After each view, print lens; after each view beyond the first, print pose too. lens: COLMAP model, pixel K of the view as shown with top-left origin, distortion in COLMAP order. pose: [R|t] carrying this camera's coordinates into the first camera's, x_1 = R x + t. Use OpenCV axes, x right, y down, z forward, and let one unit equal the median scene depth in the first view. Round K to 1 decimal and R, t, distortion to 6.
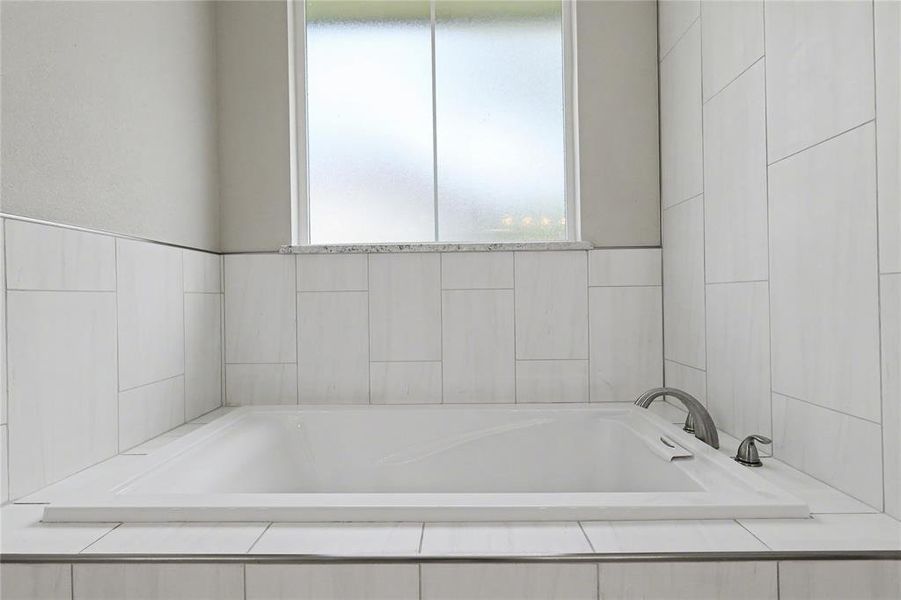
lens RADIAL K [[423.9, 0, 448.4], [0, 423.9, 298.2], [0, 0, 1]] dist [-0.000731, 0.000100]
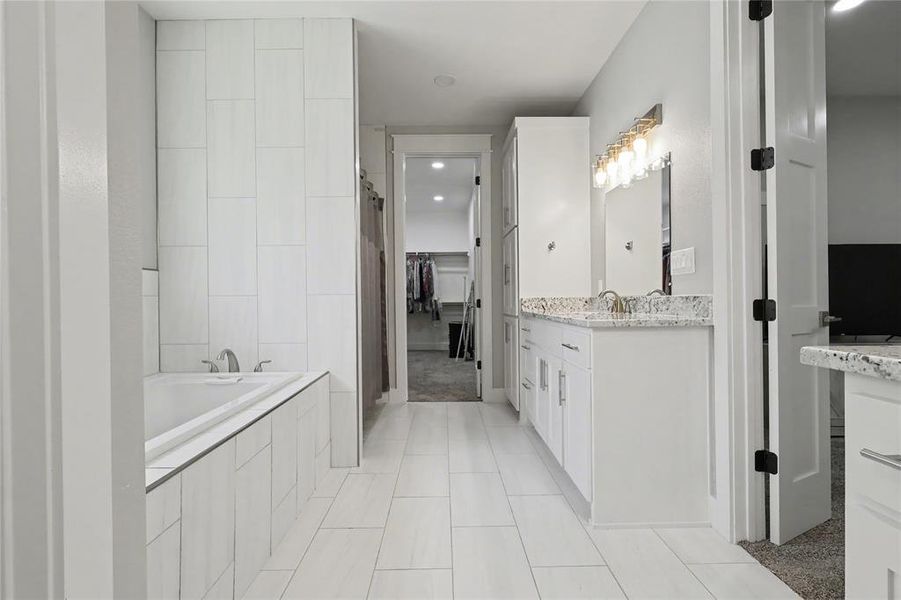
lens RADIAL K [[423.9, 0, 448.4], [0, 423.9, 298.2], [0, 0, 1]] dist [-0.000731, 0.000100]
pose [[0.000838, 0.008471, 0.999964, -1.429945], [0.015925, 0.999837, -0.008483, 0.007517], [-0.999873, 0.015931, 0.000703, -0.013210]]
